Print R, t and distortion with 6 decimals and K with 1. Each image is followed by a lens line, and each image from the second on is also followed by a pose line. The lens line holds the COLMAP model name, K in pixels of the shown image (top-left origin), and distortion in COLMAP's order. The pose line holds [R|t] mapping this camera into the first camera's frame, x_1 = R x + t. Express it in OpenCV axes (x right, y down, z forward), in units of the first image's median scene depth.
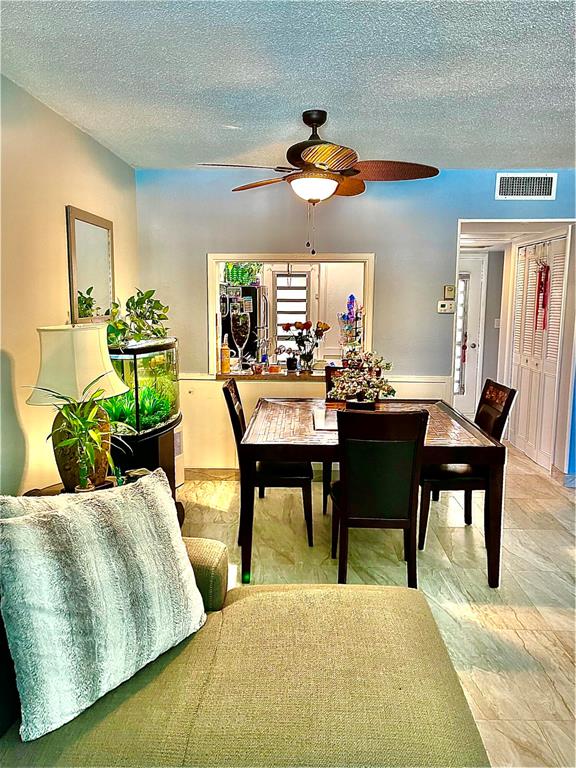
lens RADIAL K [[587.8, 0, 288.0], [0, 587.8, 384.0], [0, 0, 1]] dist [0.062270, -0.065026]
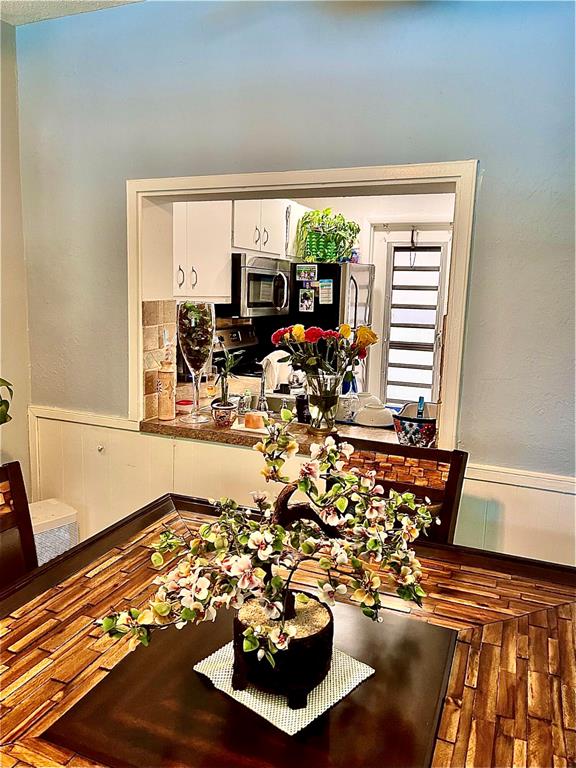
lens RADIAL K [[587.8, 0, 288.0], [0, 587.8, 384.0], [0, 0, 1]] dist [0.062270, -0.065026]
pose [[0.937738, 0.076349, -0.338848, 0.165711], [-0.072440, 0.997079, 0.024190, -0.069121], [0.339705, 0.001863, 0.940530, 0.556302]]
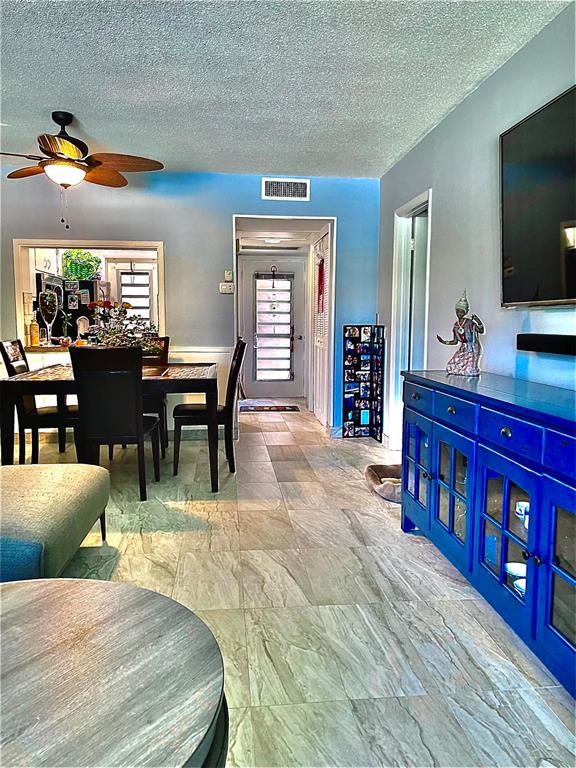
lens RADIAL K [[587.8, 0, 288.0], [0, 587.8, 384.0], [0, 0, 1]] dist [0.062270, -0.065026]
pose [[0.990931, -0.016036, 0.133411, 0.220275], [0.021186, 0.999081, -0.037269, 0.106112], [-0.132691, 0.039757, 0.990360, -0.177893]]
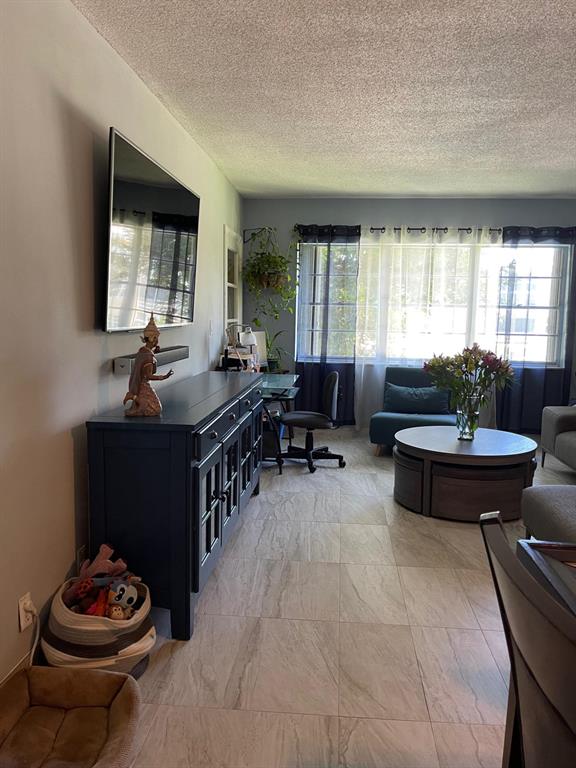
lens RADIAL K [[587.8, 0, 288.0], [0, 587.8, 384.0], [0, 0, 1]] dist [0.062270, -0.065026]
pose [[-0.997798, -0.030696, 0.058793, 0.334591], [-0.014063, 0.964213, 0.264757, -0.090400], [-0.064816, 0.263347, -0.962521, 0.912889]]
